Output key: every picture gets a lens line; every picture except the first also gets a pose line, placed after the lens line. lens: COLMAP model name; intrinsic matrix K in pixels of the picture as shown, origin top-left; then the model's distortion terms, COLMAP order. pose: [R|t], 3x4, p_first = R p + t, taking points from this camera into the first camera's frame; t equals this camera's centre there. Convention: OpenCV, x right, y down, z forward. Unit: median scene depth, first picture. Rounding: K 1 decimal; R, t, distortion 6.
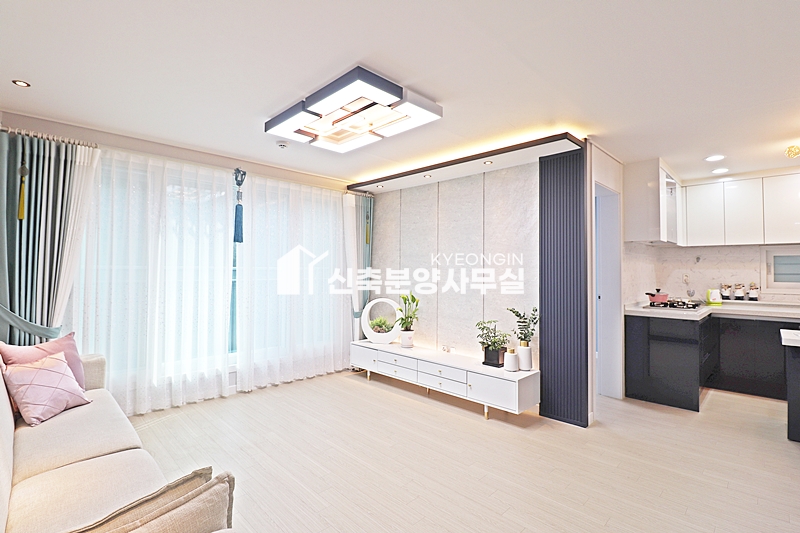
lens RADIAL K [[378.5, 0, 404.9], [0, 378.5, 260.5], [0, 0, 1]] dist [0.000933, -0.000655]
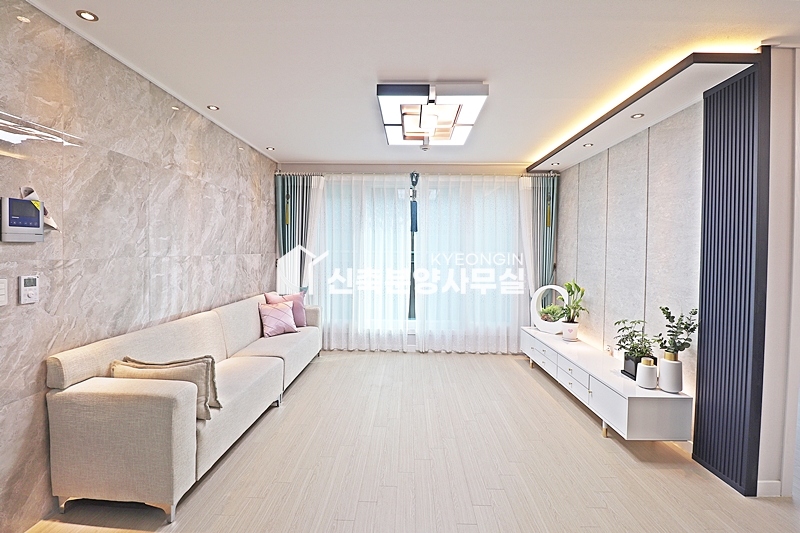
lens RADIAL K [[378.5, 0, 404.9], [0, 378.5, 260.5], [0, 0, 1]] dist [0.000933, -0.000655]
pose [[0.697653, 0.018060, -0.716208, 0.428015], [0.012103, 0.999243, 0.036986, 0.000533], [0.716334, -0.034471, 0.696906, 0.108693]]
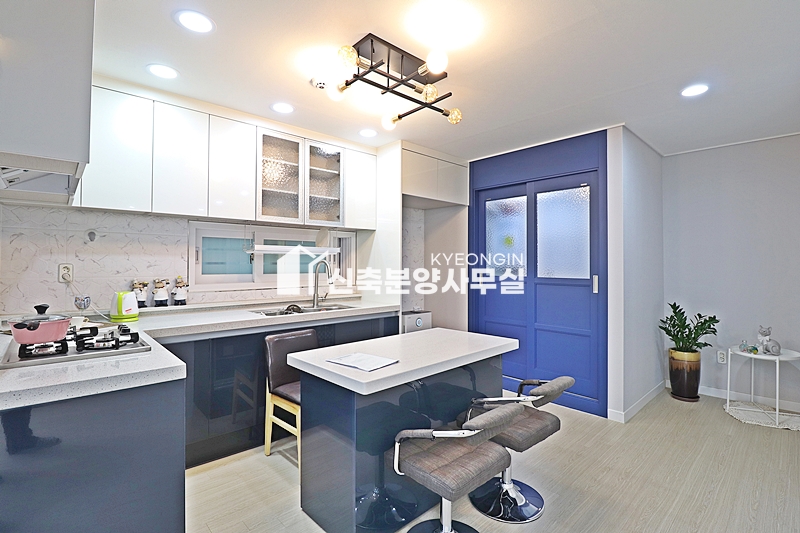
lens RADIAL K [[368.9, 0, 395.9], [0, 368.9, 261.1], [0, 0, 1]] dist [-0.017522, -0.000431]
pose [[0.046362, 0.002335, 0.998922, 0.367256], [-0.027359, 0.999625, -0.001067, 0.026383], [-0.998550, -0.027280, 0.046409, 0.700464]]
